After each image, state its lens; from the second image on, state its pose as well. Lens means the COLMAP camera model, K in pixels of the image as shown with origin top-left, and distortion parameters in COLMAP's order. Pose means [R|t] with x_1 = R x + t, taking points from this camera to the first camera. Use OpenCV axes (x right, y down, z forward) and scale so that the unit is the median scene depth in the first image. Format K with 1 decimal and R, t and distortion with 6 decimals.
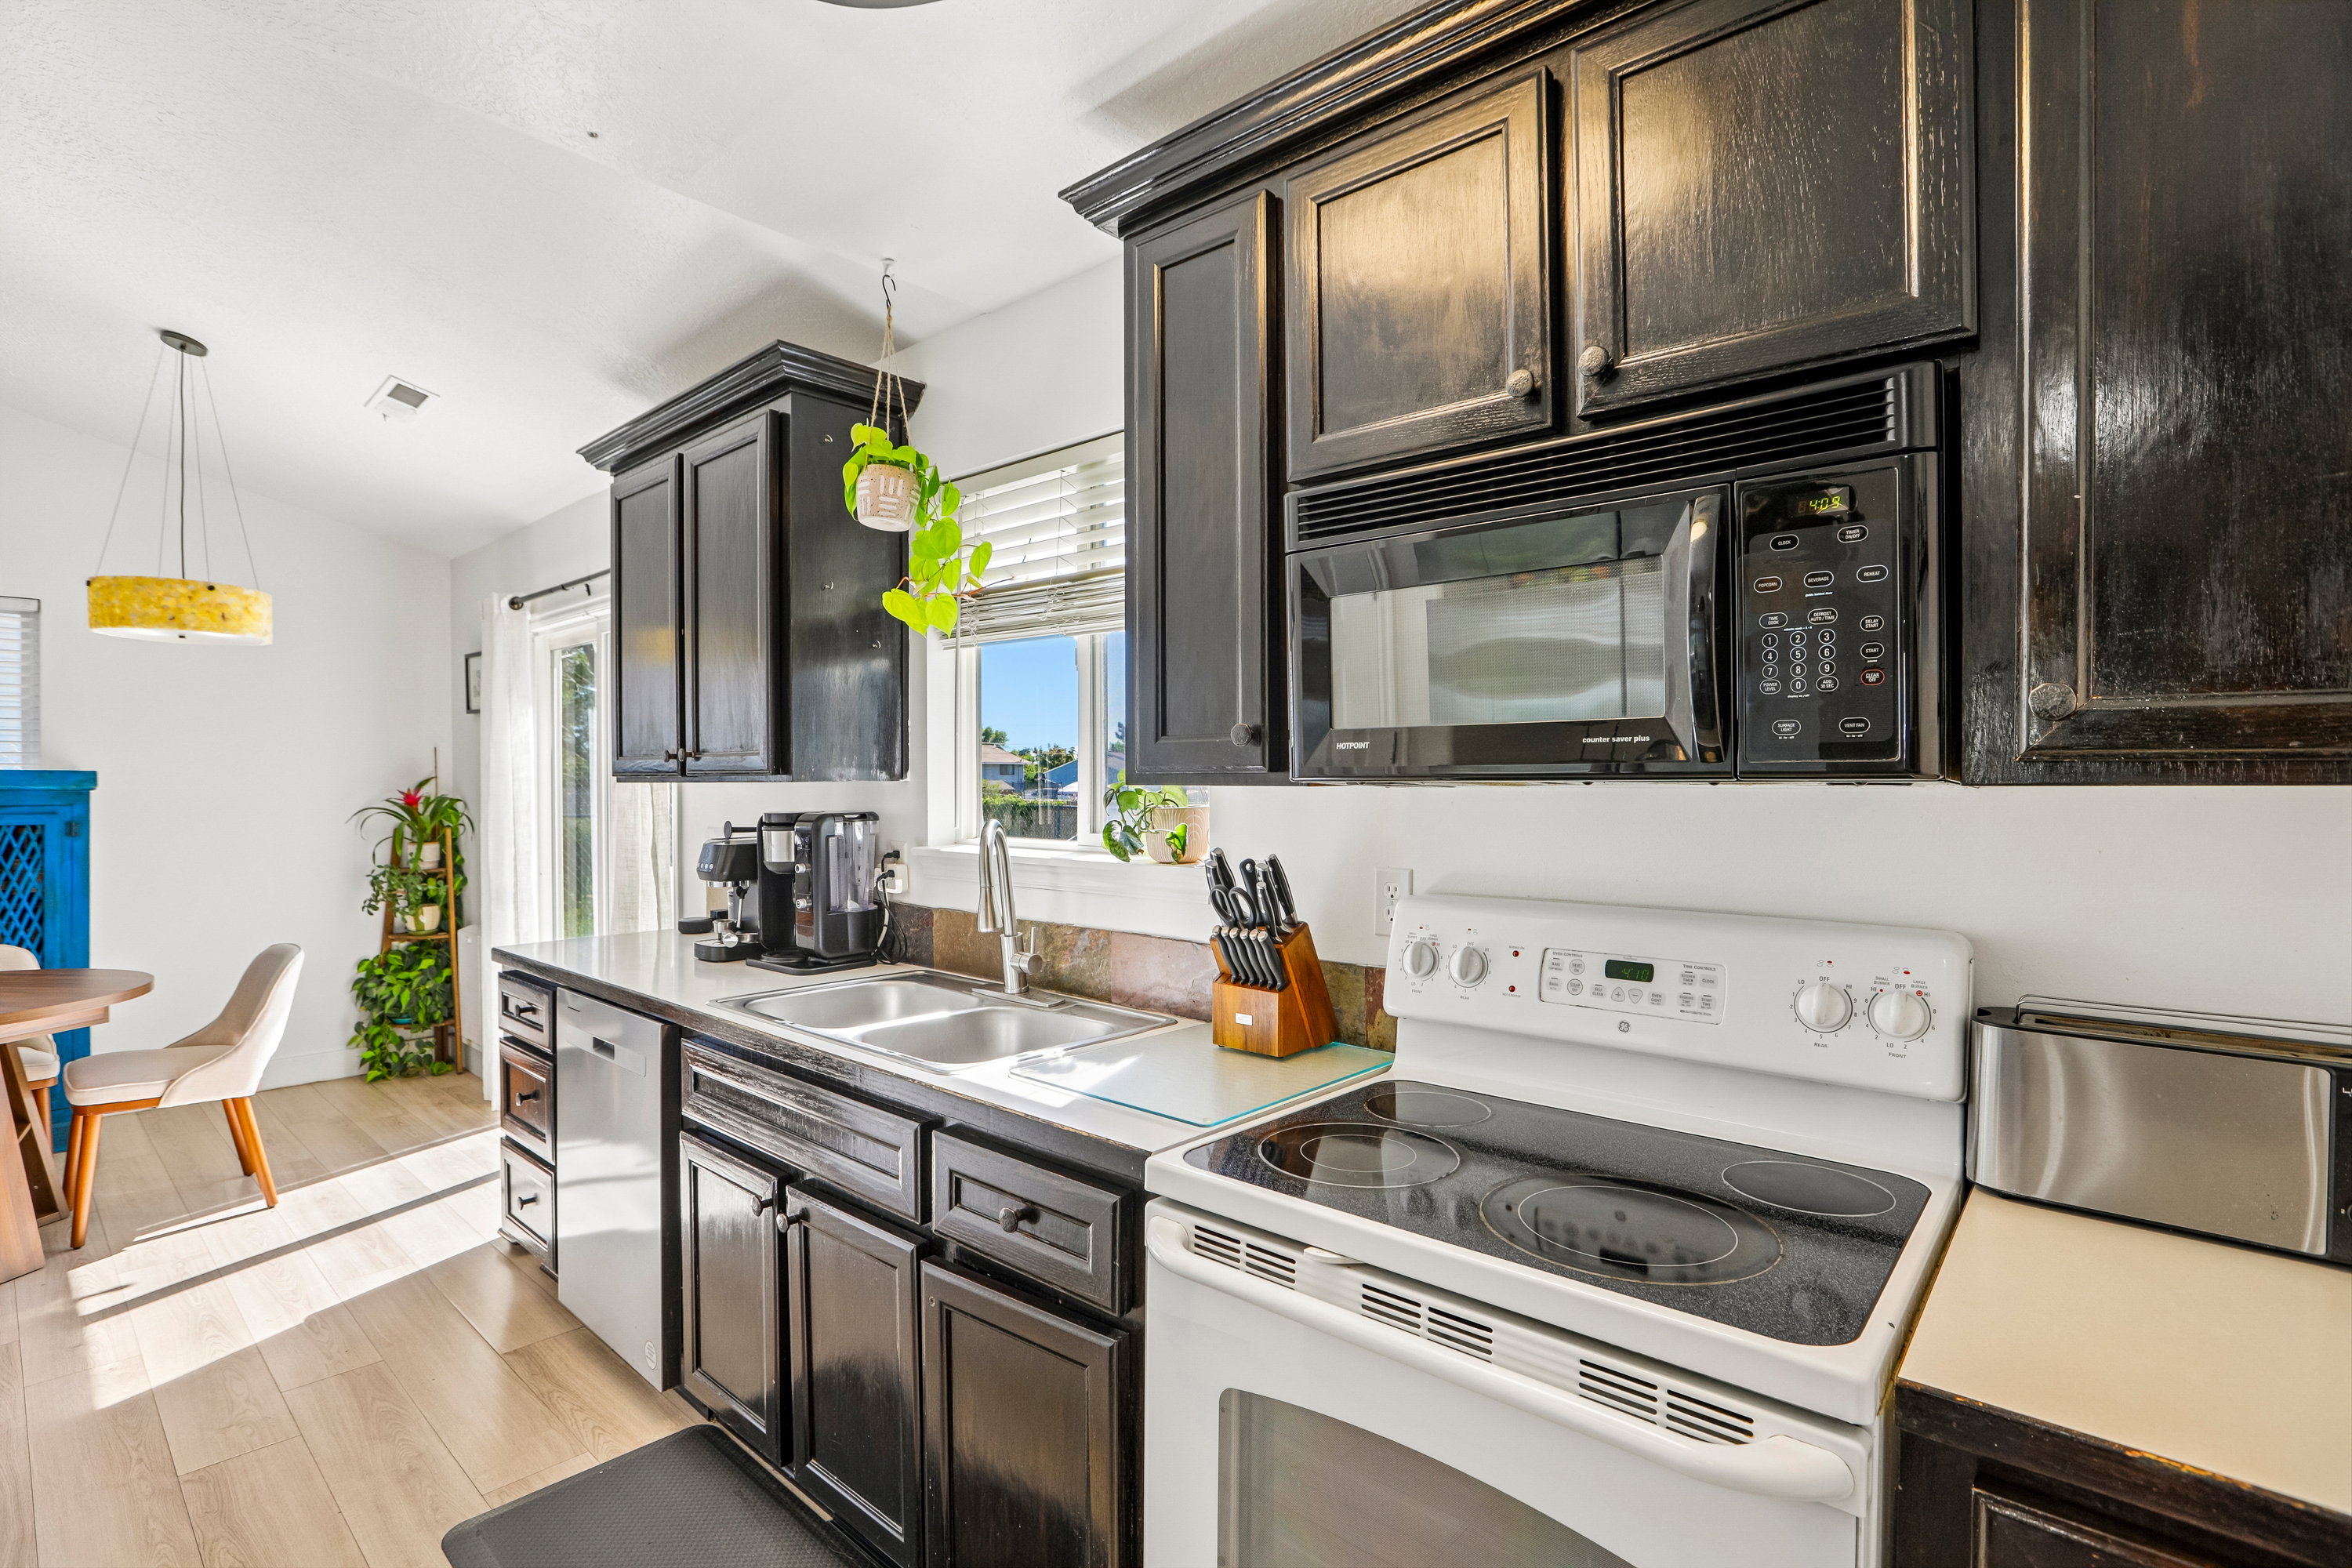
lens RADIAL K [[1111.4, 0, 1140.5], [0, 1111.4, 801.3], [0, 0, 1]] dist [-0.025896, 0.015739]
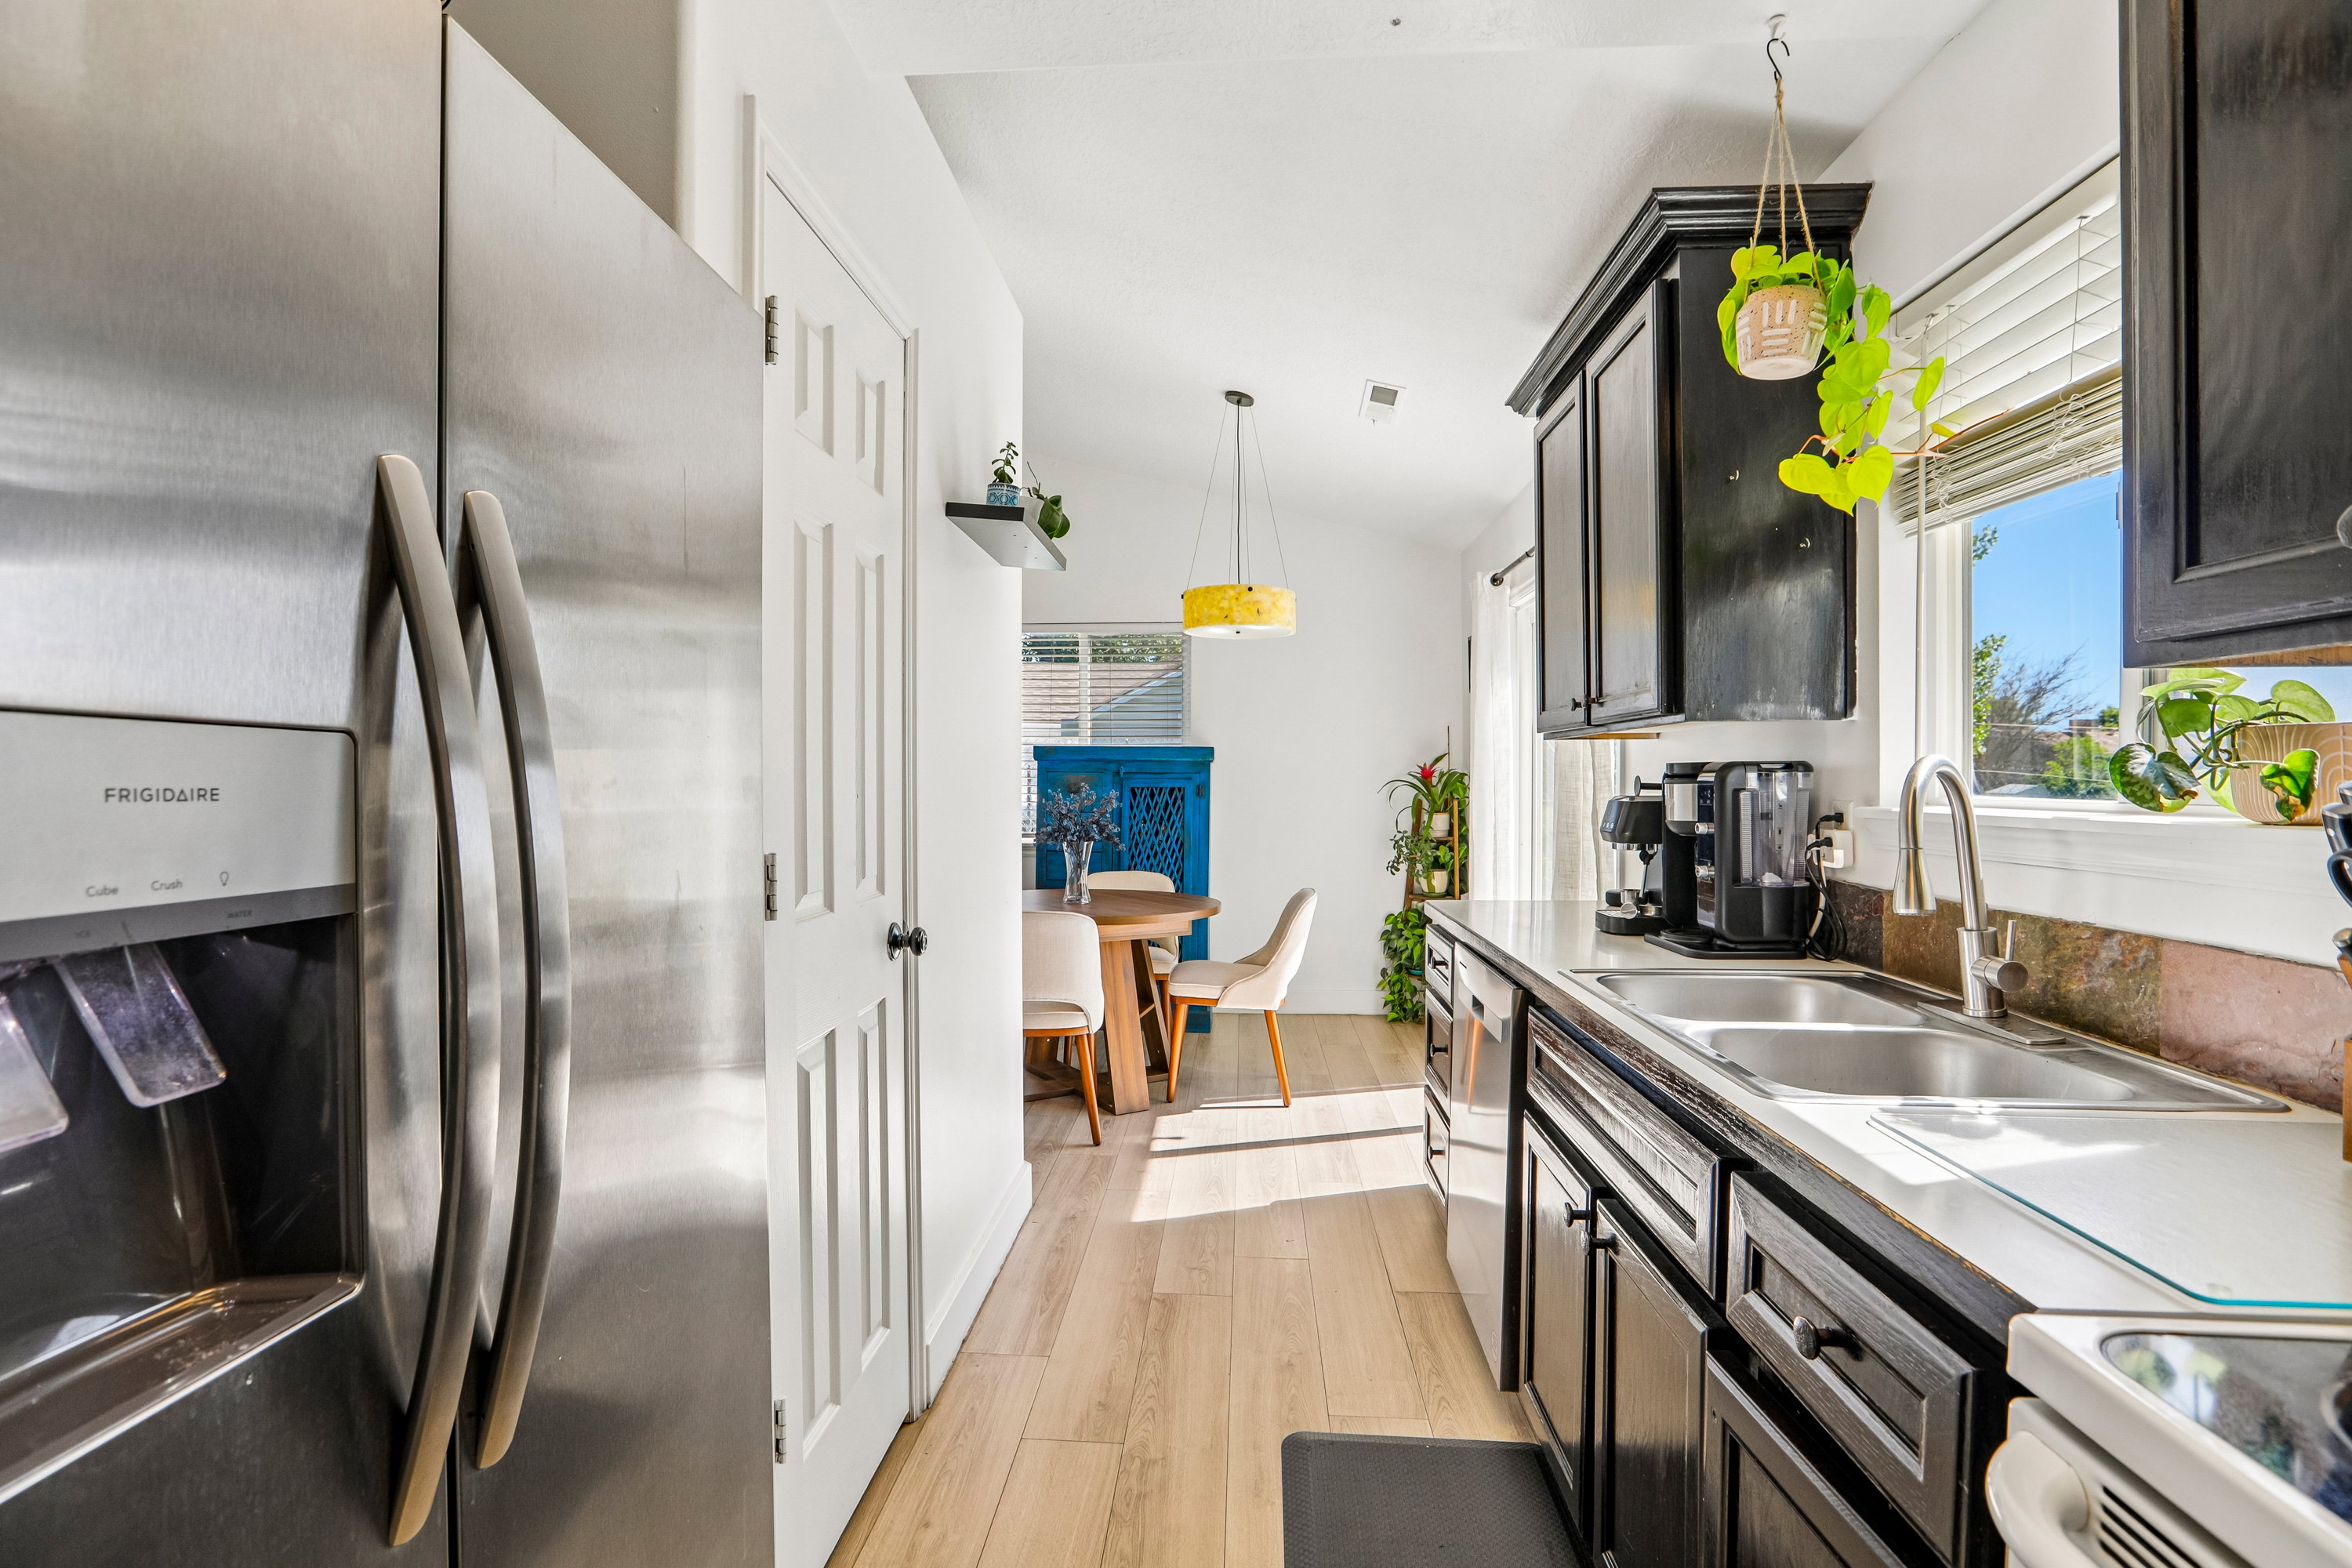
lens RADIAL K [[1115.6, 0, 1171.8], [0, 1115.6, 788.6], [0, 0, 1]] dist [-0.062317, 0.030780]
pose [[0.634219, 0.009050, -0.773100, 0.073587], [-0.017454, 0.999844, -0.002614, 0.039780], [0.772956, 0.015152, 0.634278, 0.179162]]
